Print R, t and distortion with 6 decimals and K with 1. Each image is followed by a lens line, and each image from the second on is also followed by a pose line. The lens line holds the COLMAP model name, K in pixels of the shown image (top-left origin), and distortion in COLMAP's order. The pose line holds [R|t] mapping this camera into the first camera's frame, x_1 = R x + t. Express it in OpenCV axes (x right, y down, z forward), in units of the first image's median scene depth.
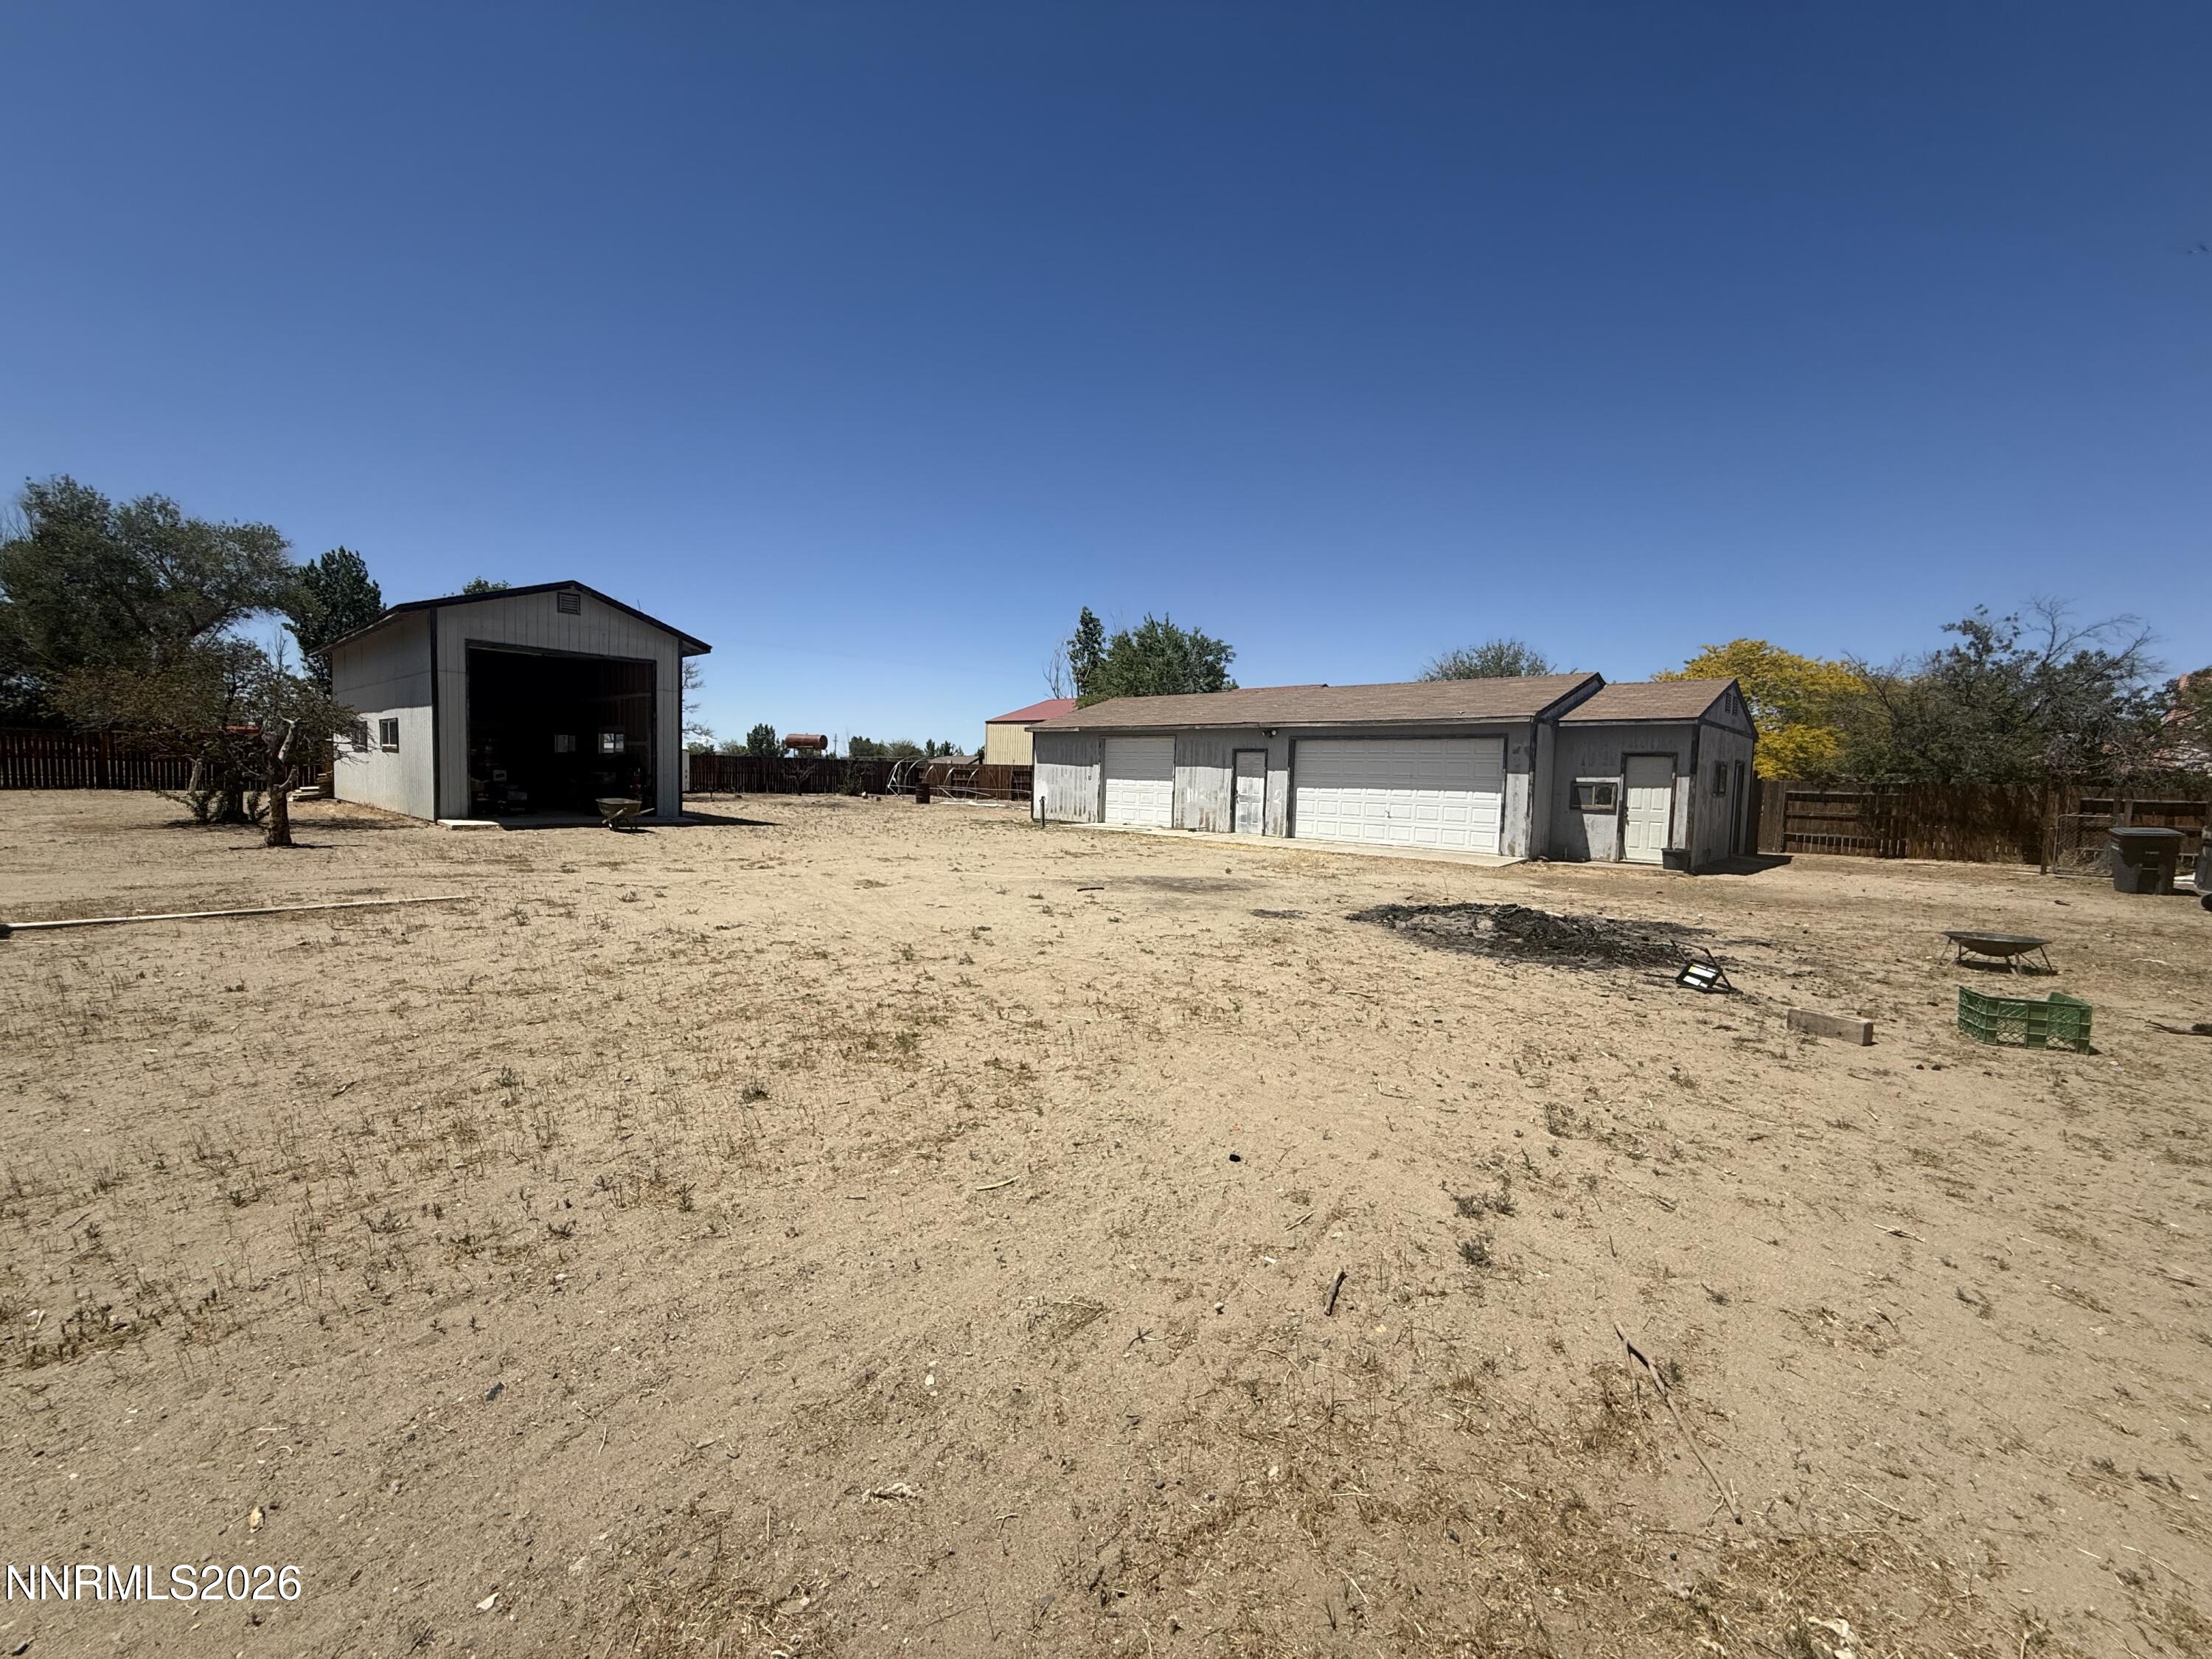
lens RADIAL K [[884.8, 0, 1094.8], [0, 884.8, 834.6], [0, 0, 1]] dist [0.000717, 0.000516]
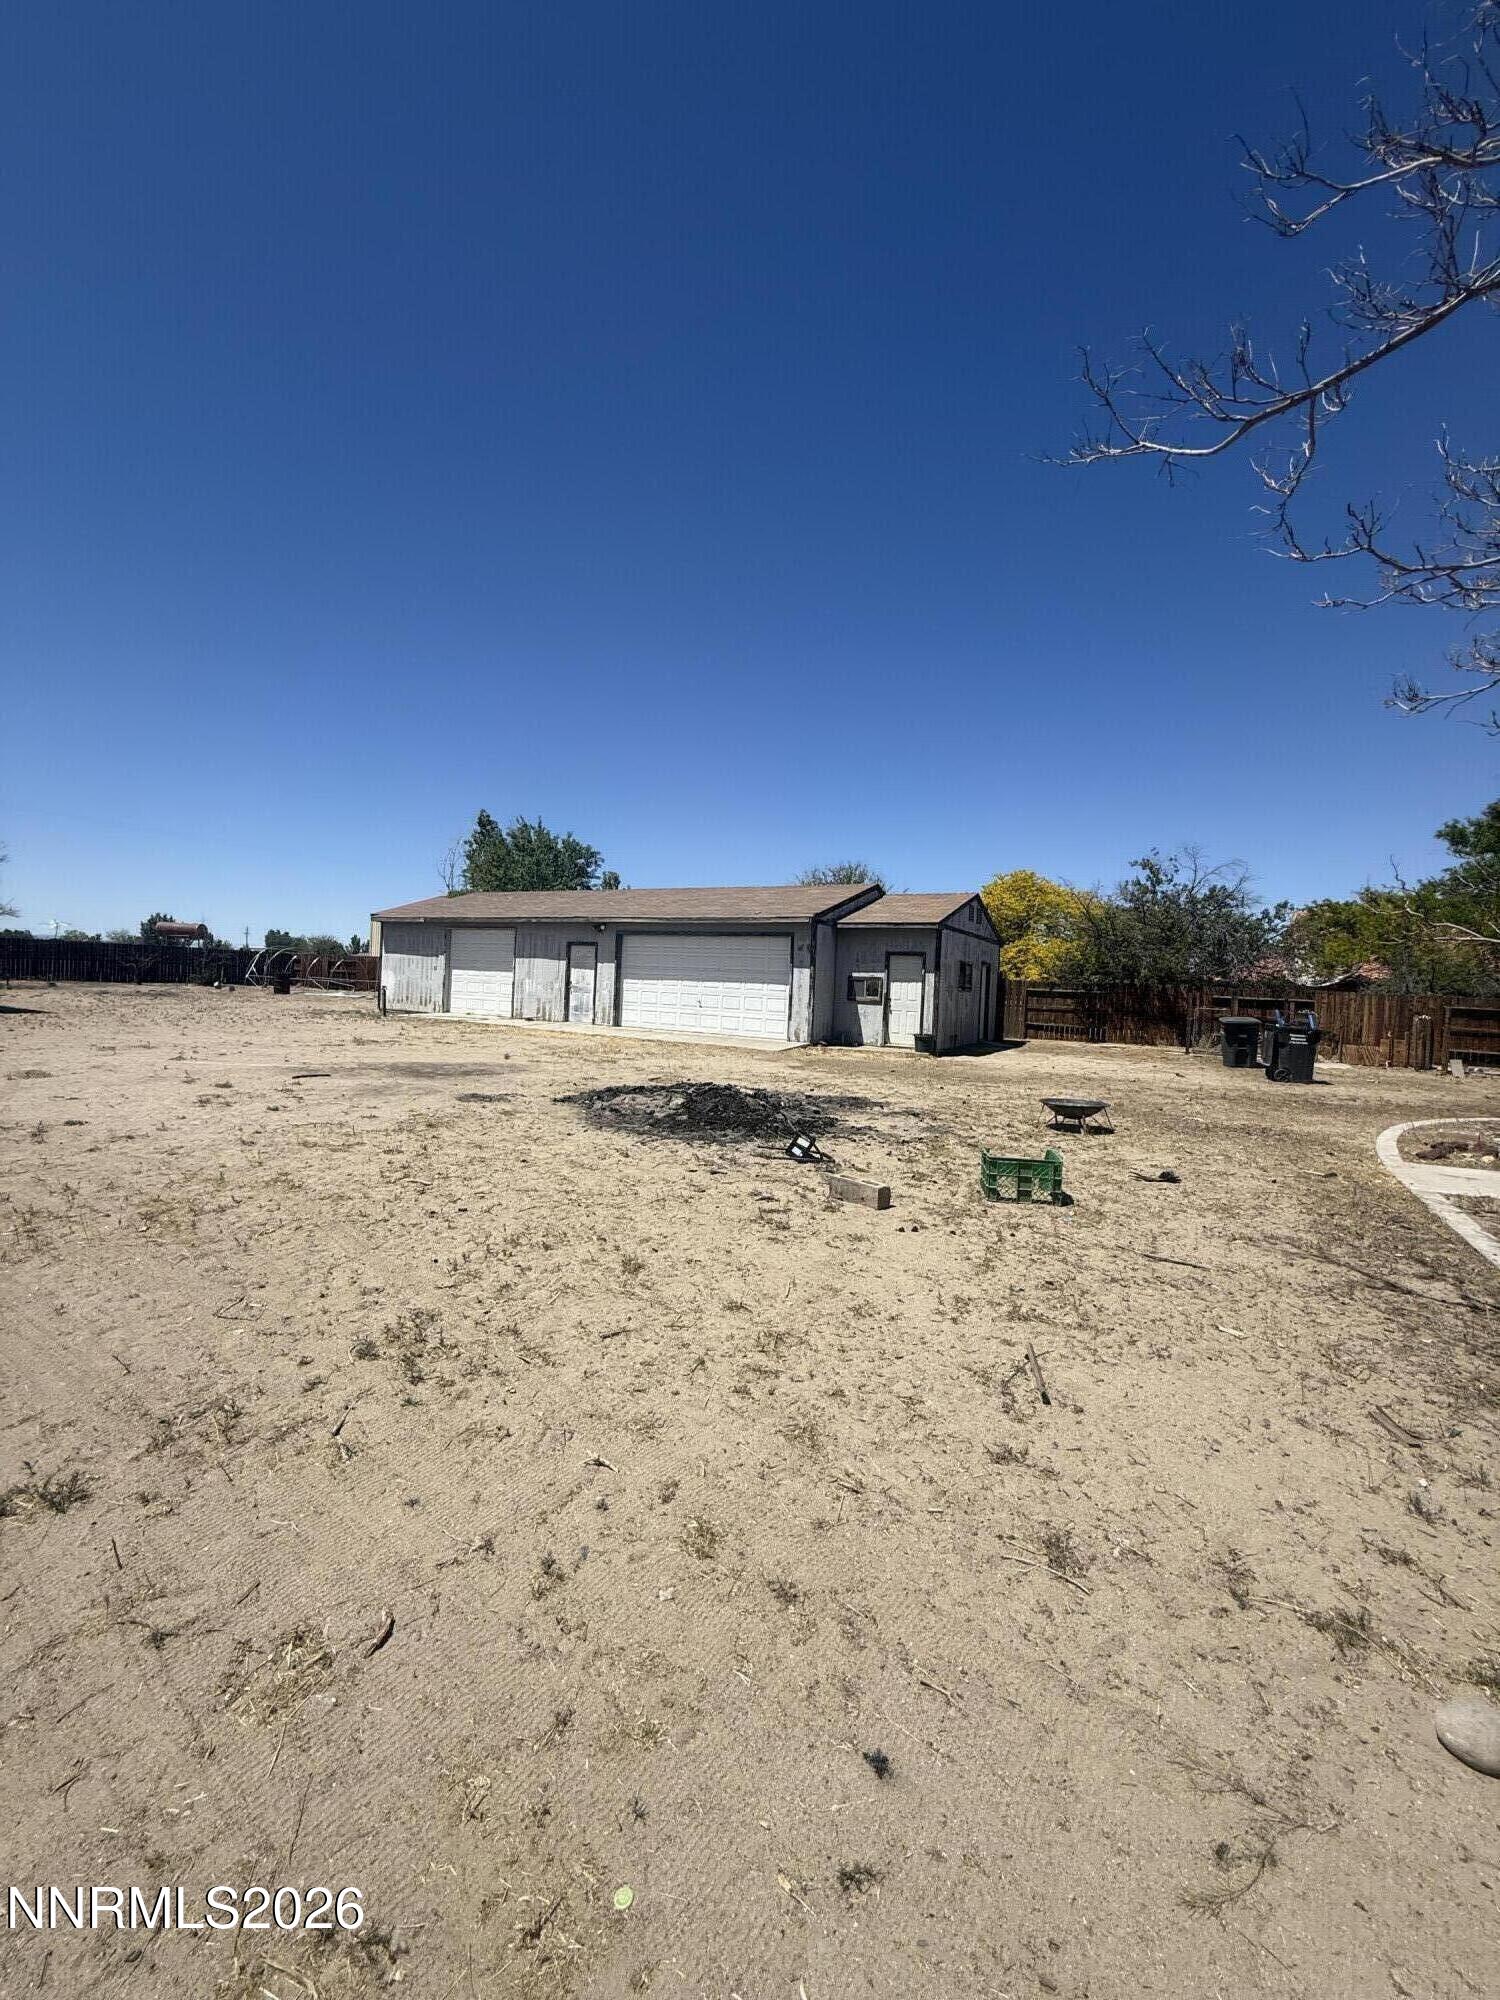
lens RADIAL K [[800.0, 0, 752.2], [0, 800.0, 995.5], [0, 0, 1]] dist [0.000717, 0.000516]
pose [[0.964163, 0.010440, 0.265104, 0.135127], [0.000841, 0.999100, -0.042405, 0.007950], [-0.265308, 0.041108, 0.963287, 0.036734]]
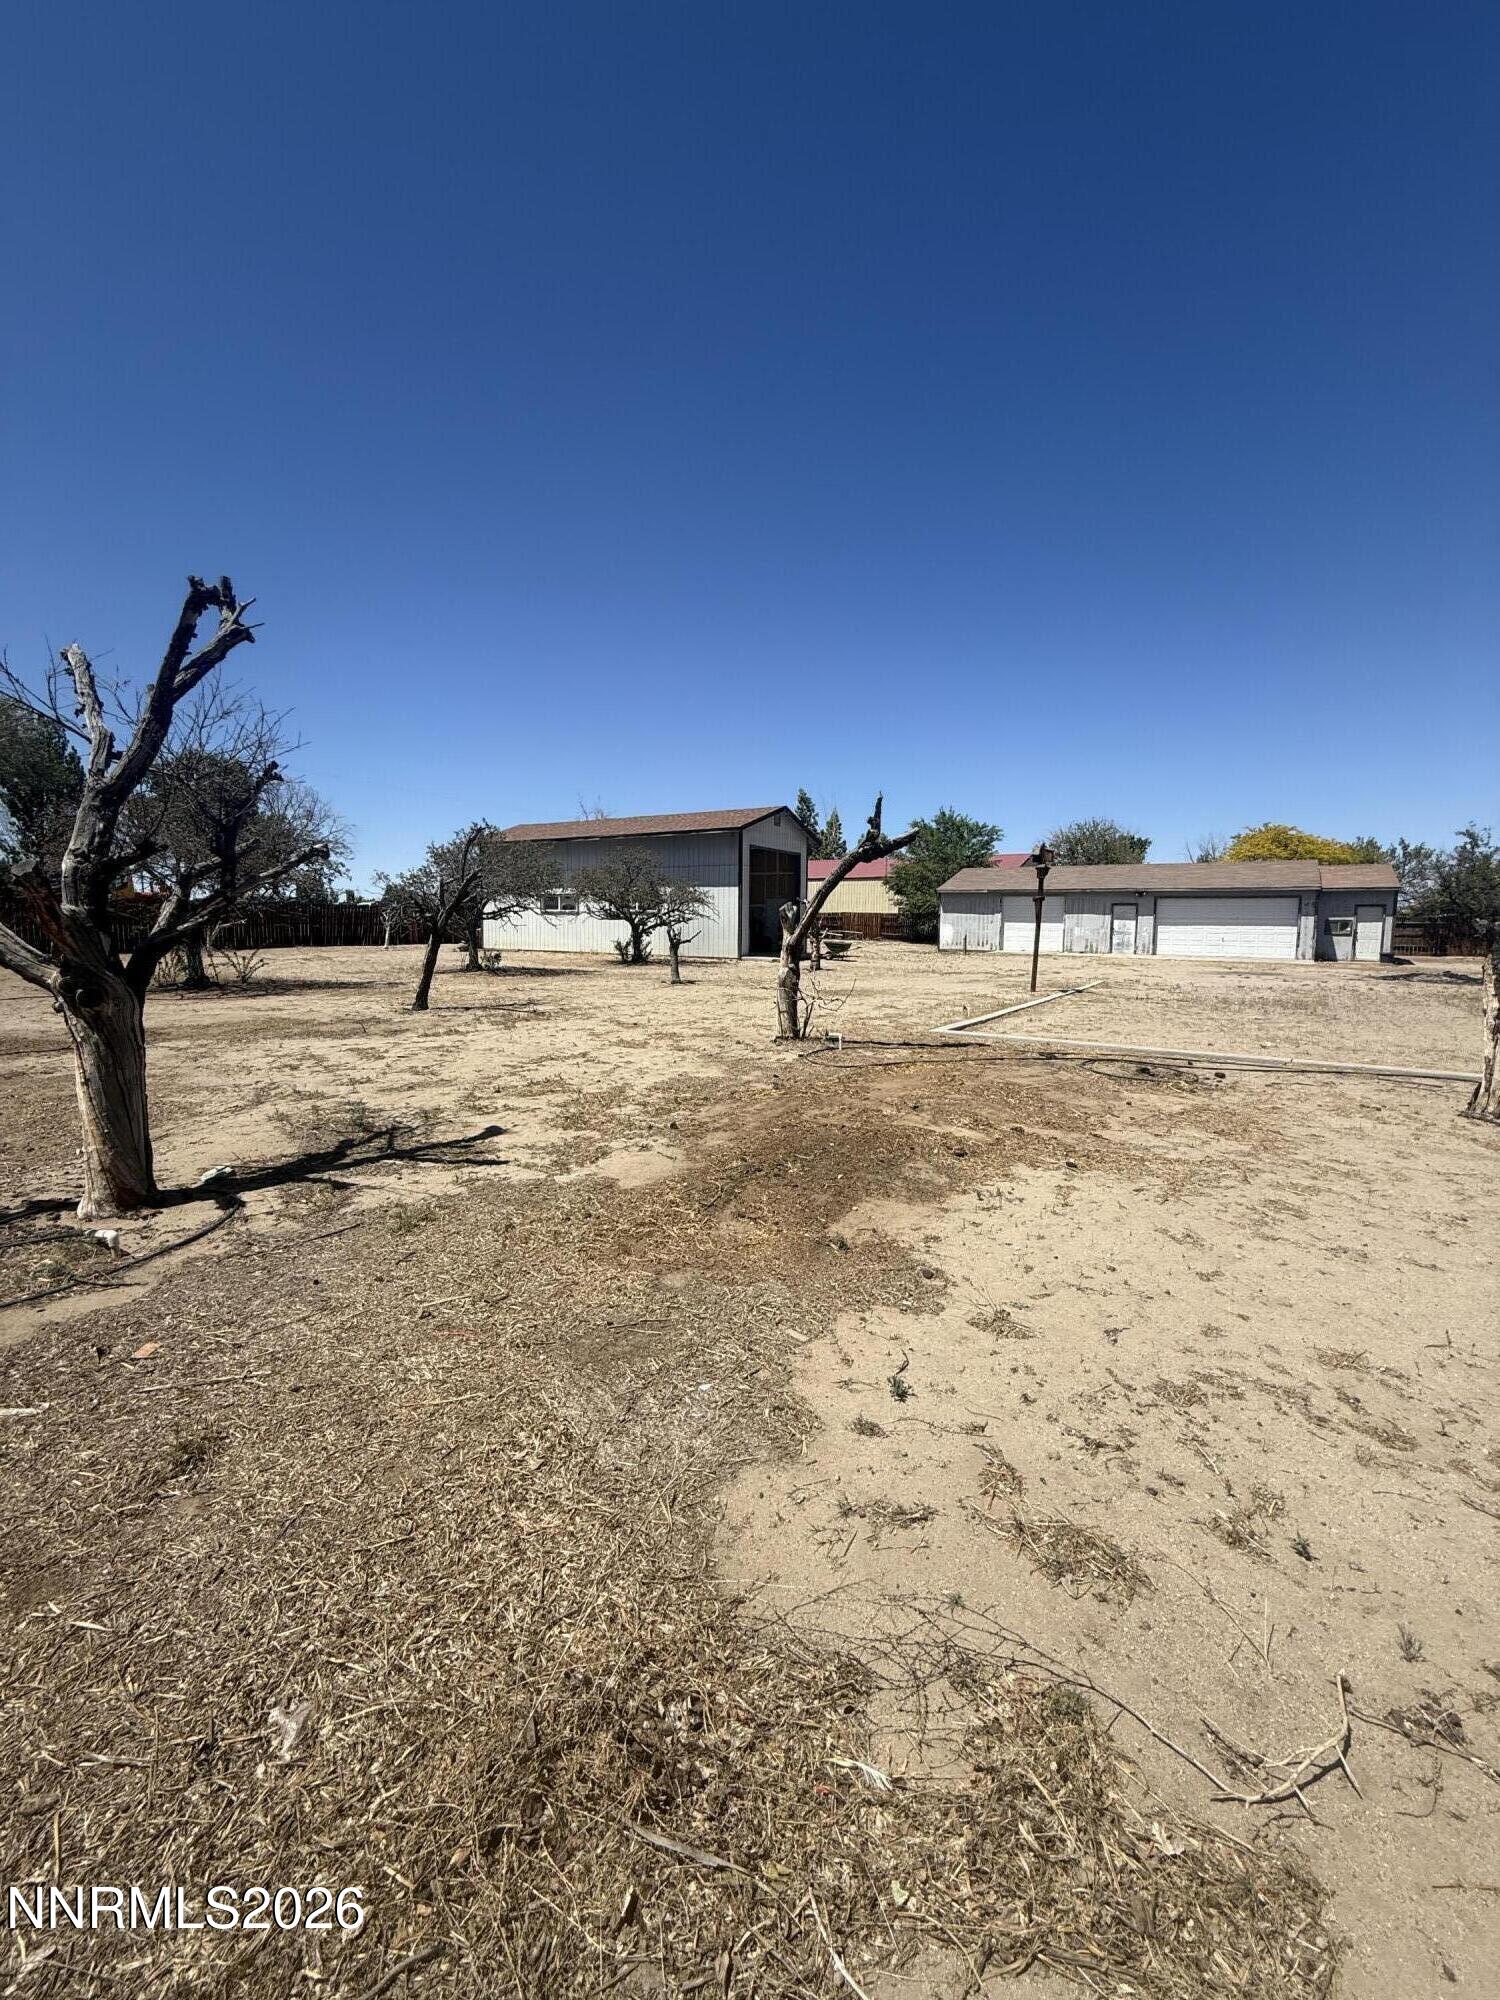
lens RADIAL K [[800.0, 0, 744.0], [0, 800.0, 998.6], [0, 0, 1]] dist [0.000717, 0.000516]
pose [[0.980438, -0.037663, 0.193194, -0.963275], [0.030273, 0.998698, 0.041063, 0.000965], [-0.194489, -0.034412, 0.980301, -0.427375]]
